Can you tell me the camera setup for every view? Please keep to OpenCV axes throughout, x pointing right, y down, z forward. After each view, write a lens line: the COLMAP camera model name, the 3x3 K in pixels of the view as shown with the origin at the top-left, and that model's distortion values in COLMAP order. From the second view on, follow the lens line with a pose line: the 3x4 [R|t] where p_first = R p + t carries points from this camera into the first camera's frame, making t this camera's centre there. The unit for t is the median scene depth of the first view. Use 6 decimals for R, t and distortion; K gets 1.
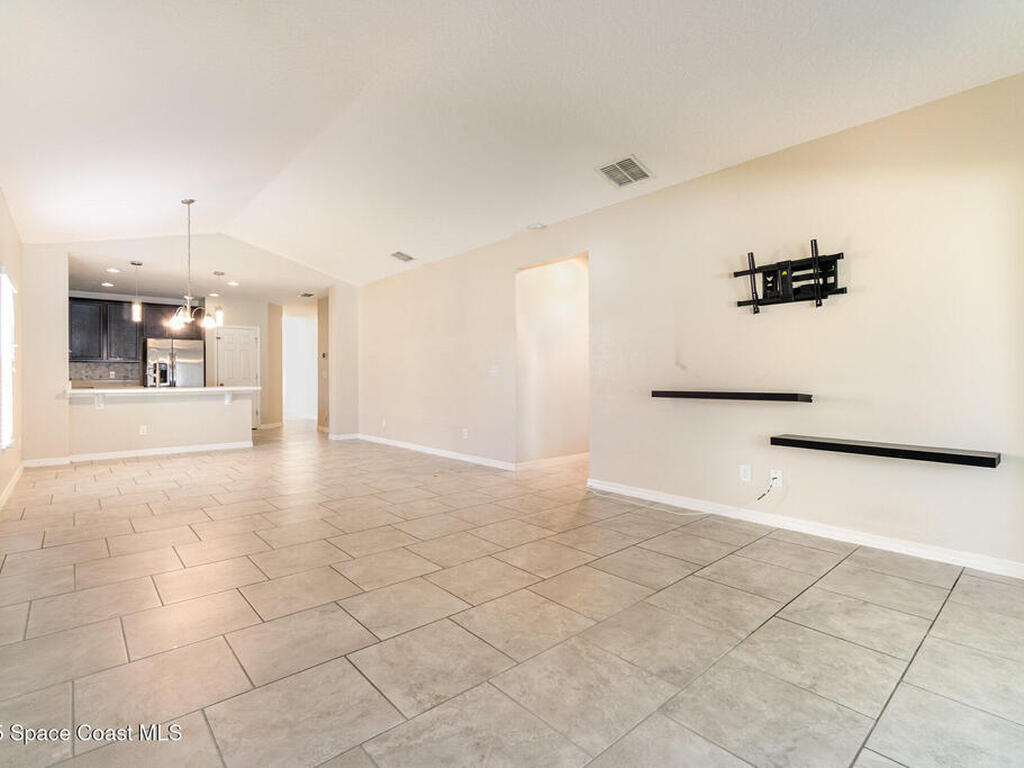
lens RADIAL K [[493.9, 0, 498.0], [0, 493.9, 367.3], [0, 0, 1]] dist [-0.003944, -0.000436]
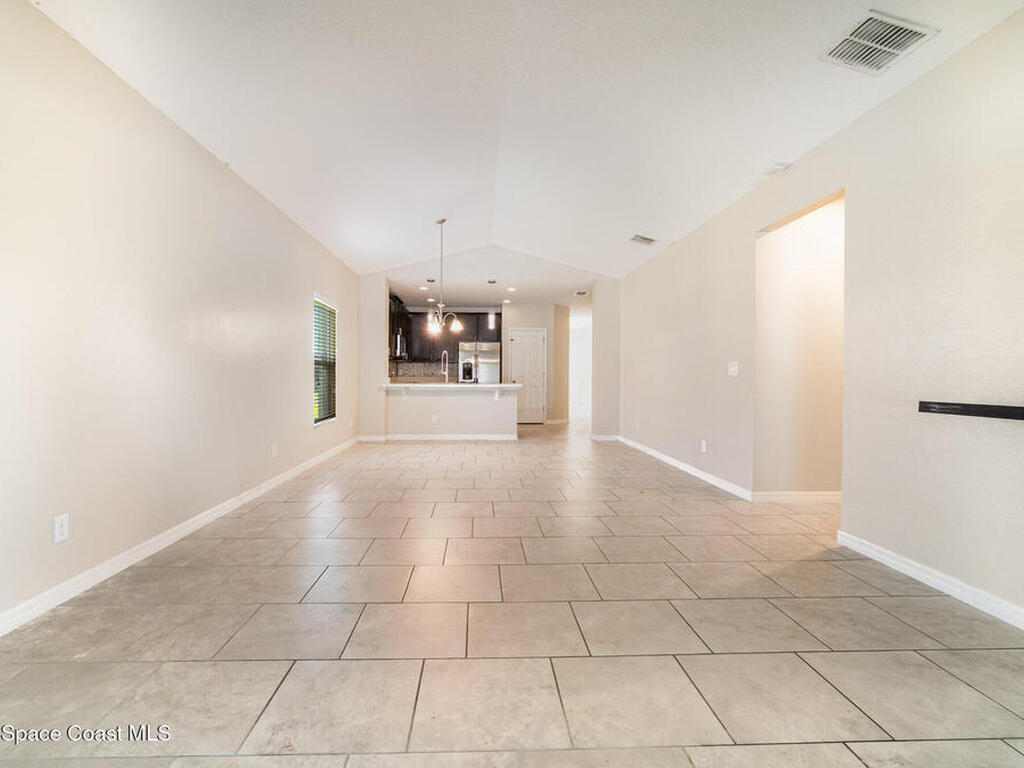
lens RADIAL K [[505.2, 0, 509.1], [0, 505.2, 371.1], [0, 0, 1]] dist [-0.003370, 0.000441]
pose [[0.785399, 0.001011, -0.618988, 0.173971], [0.004972, 0.999956, 0.007942, 0.002721], [0.618969, -0.009316, 0.785360, 0.133620]]
